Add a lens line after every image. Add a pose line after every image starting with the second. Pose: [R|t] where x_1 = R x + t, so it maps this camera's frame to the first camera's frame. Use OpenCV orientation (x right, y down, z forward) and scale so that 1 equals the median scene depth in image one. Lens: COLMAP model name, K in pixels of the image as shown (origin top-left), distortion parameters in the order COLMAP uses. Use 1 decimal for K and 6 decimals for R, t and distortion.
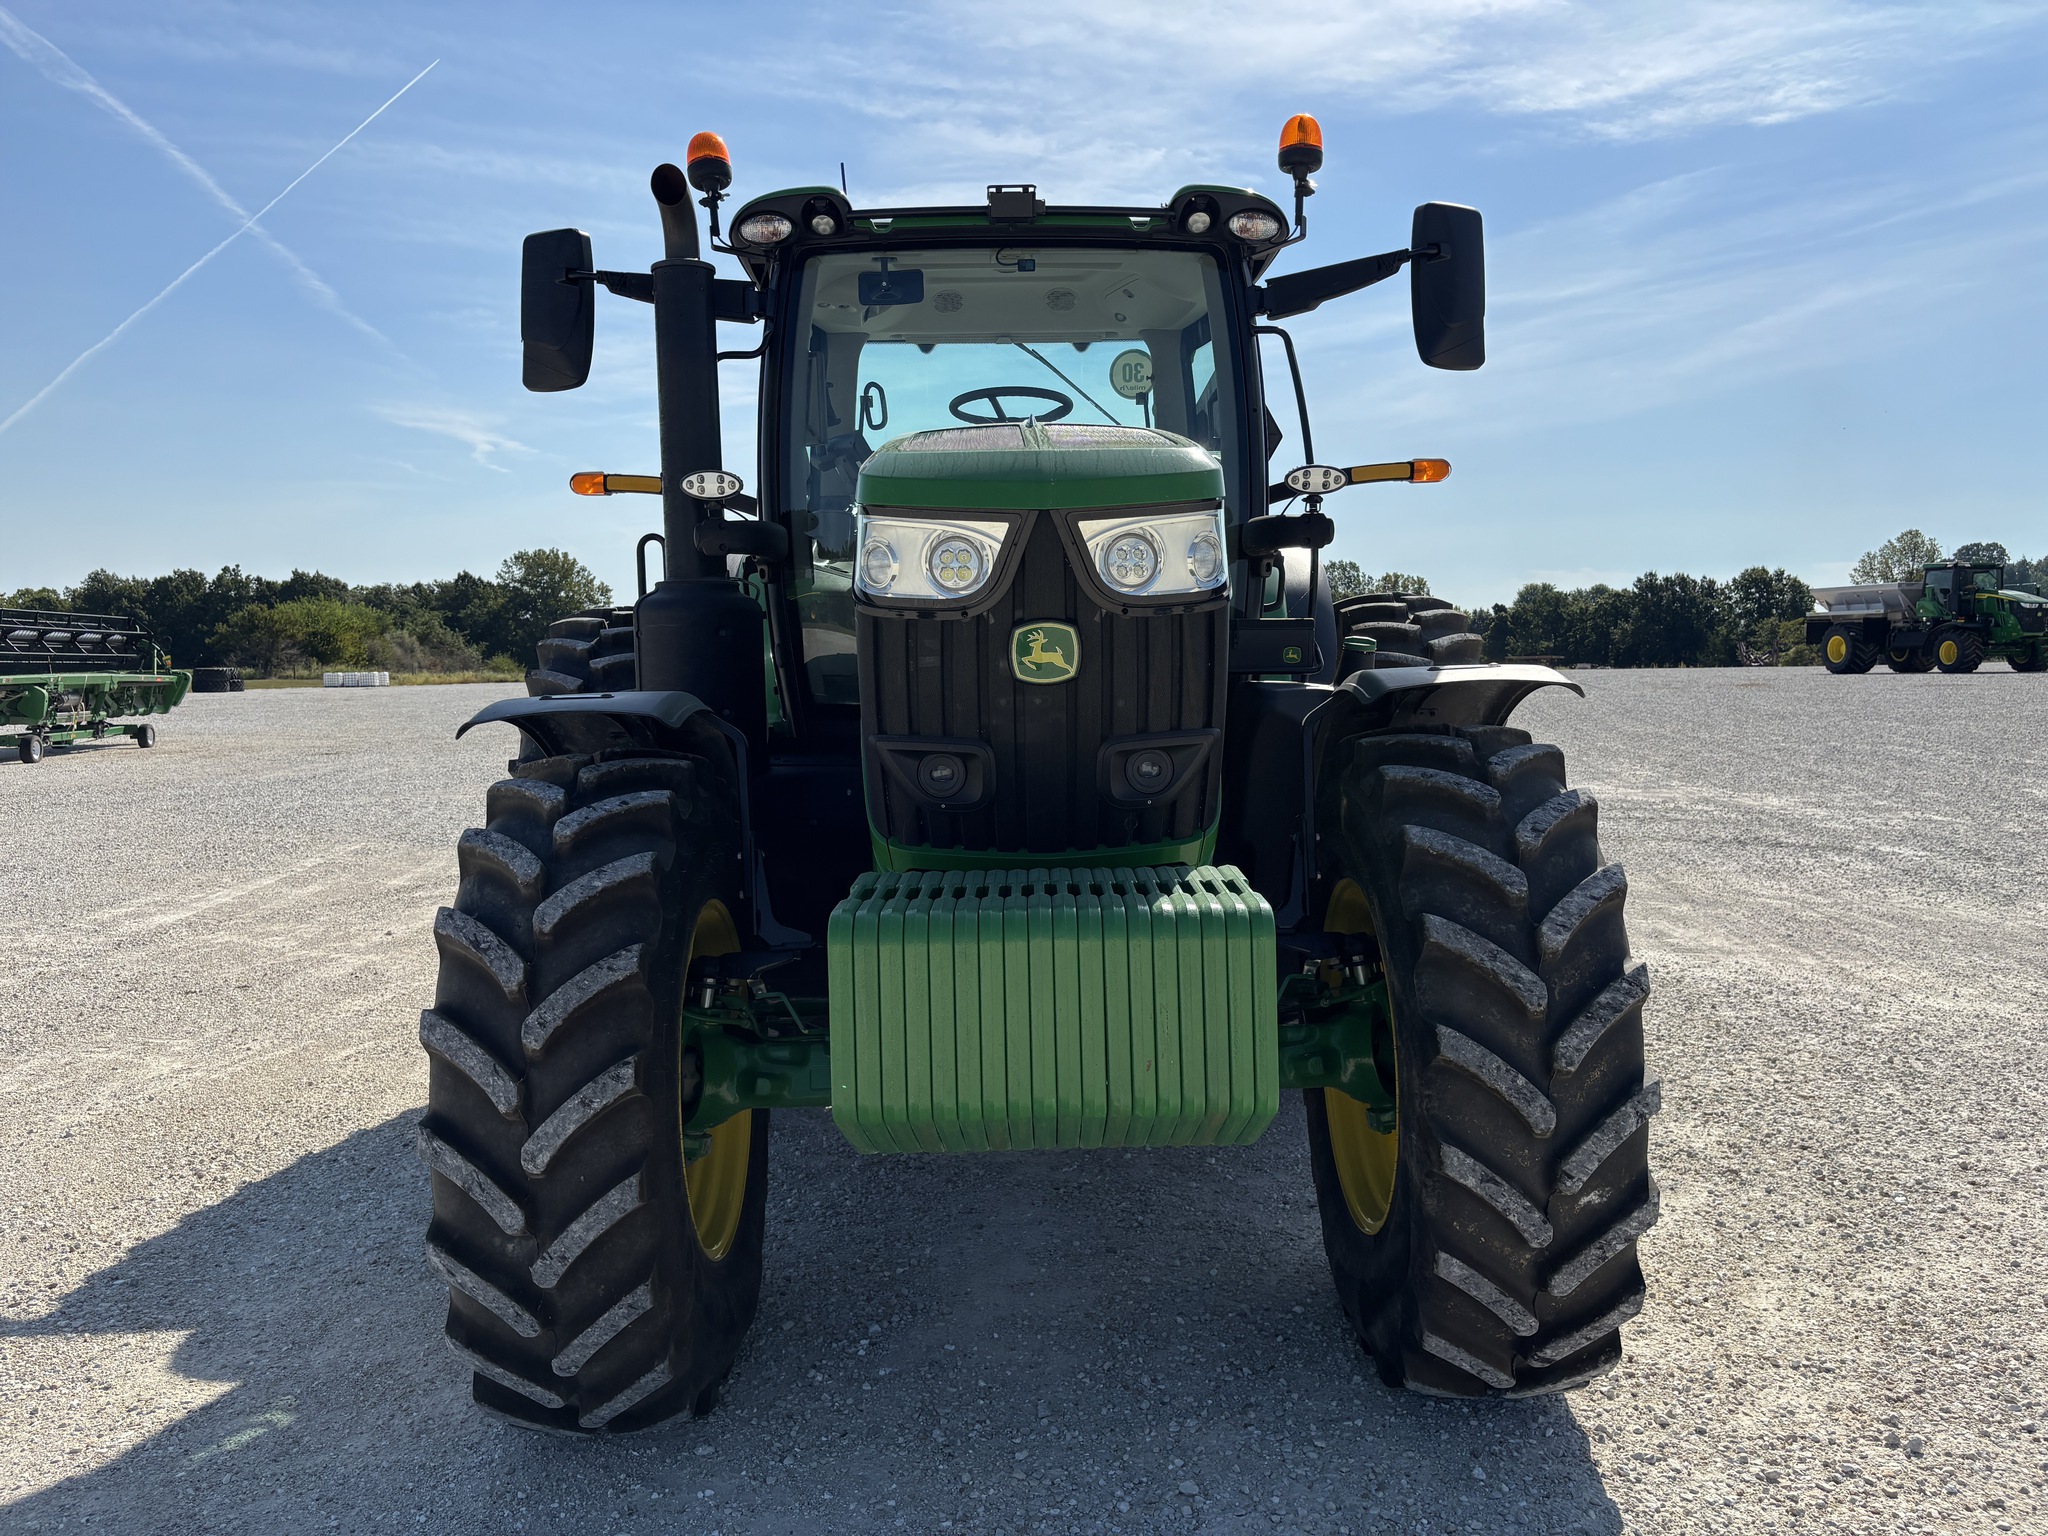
lens RADIAL K [[1549.1, 0, 1026.9], [0, 1549.1, 772.2], [0, 0, 1]] dist [0.060040, -0.069618]
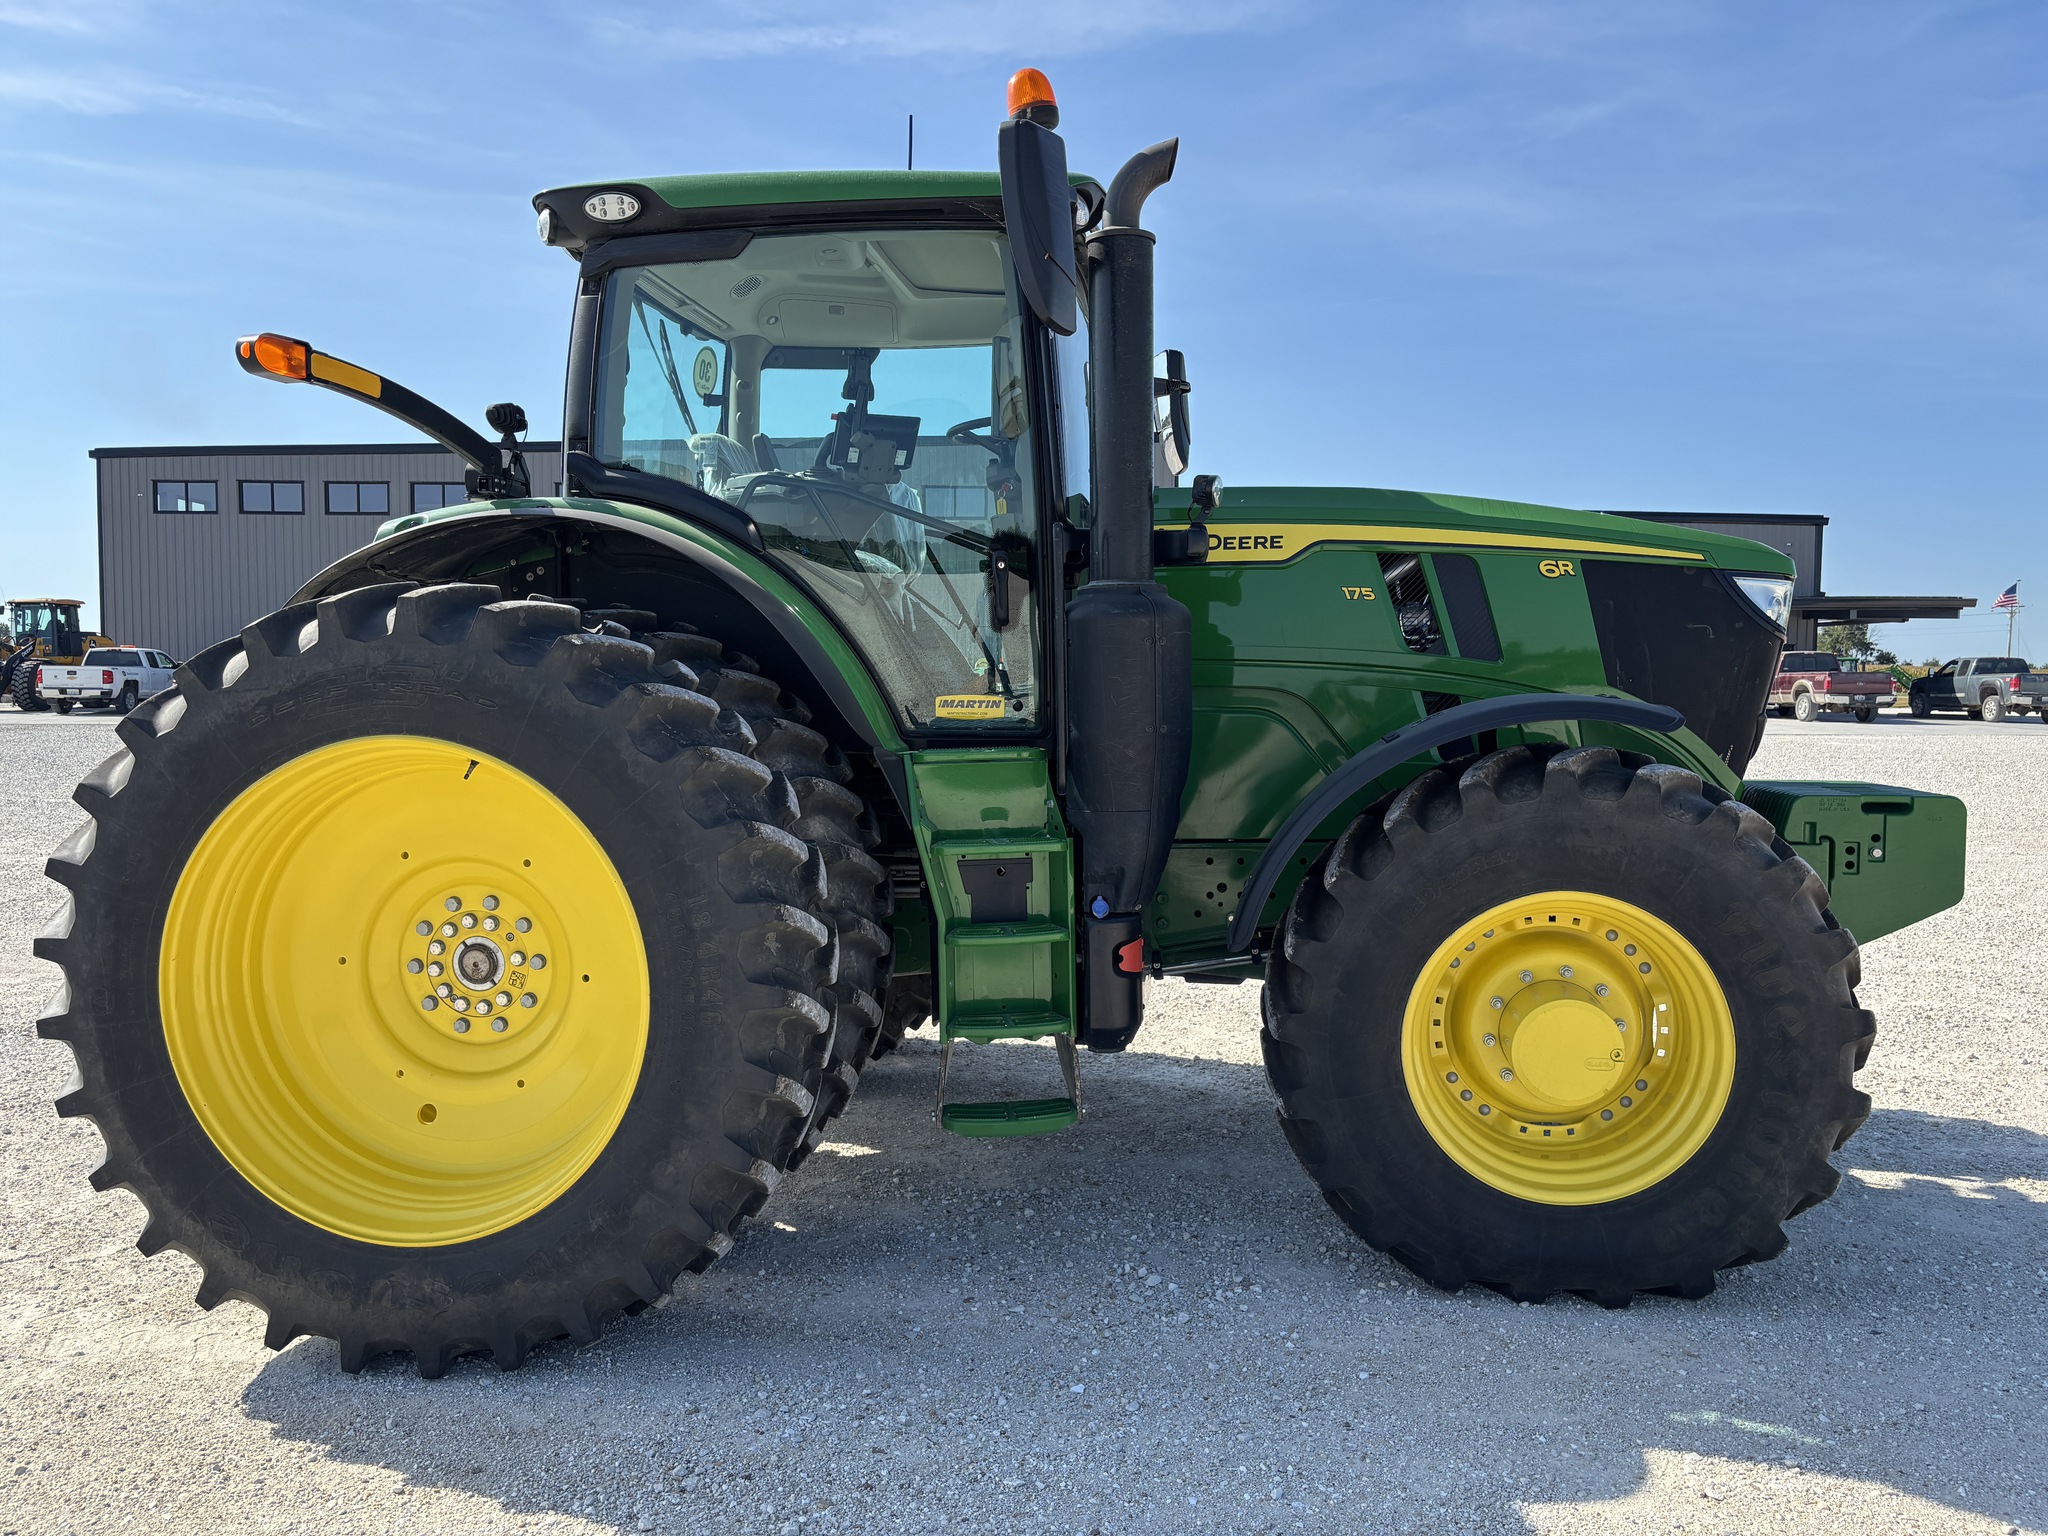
lens RADIAL K [[1549.1, 0, 1033.4], [0, 1549.1, 769.3], [0, 0, 1]] dist [0.060040, -0.069618]
pose [[0.154854, -0.045281, 0.986899, -1.104701], [0.077013, 0.996463, 0.033636, -0.048023], [-0.984931, 0.070796, 0.157794, 0.900945]]
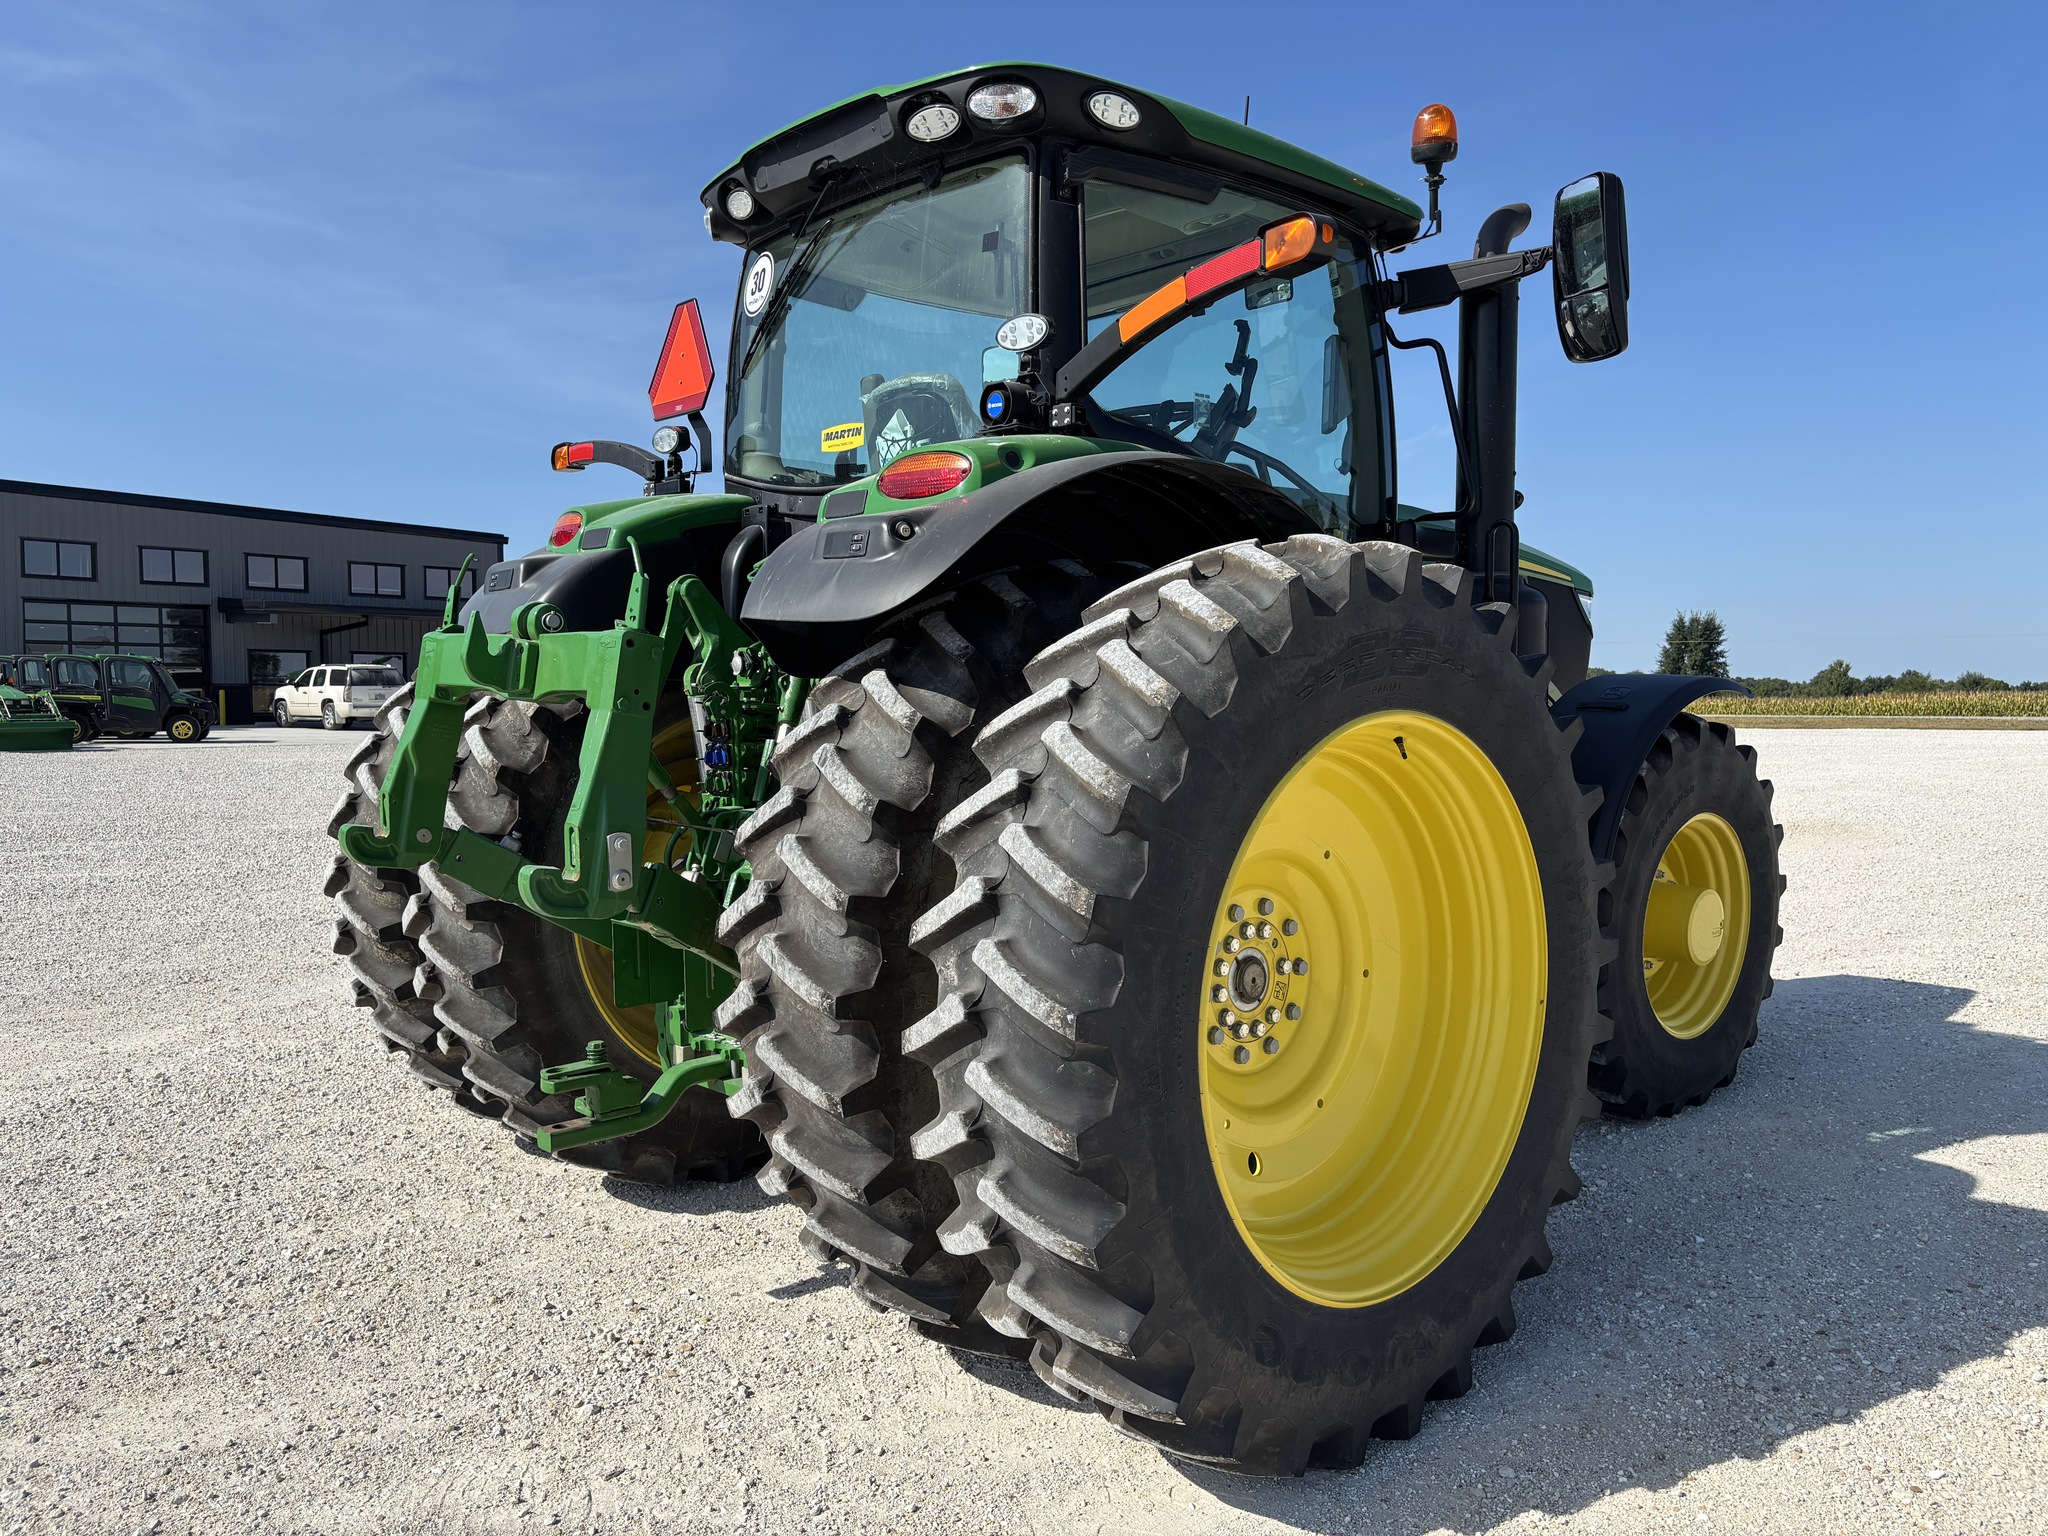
lens RADIAL K [[1549.1, 0, 1030.7], [0, 1549.1, 775.5], [0, 0, 1]] dist [0.060040, -0.069618]
pose [[-0.656098, -0.027588, 0.754172, -0.793269], [0.072820, 0.992354, 0.099651, -0.113477], [-0.751155, 0.120299, -0.649072, 1.891527]]
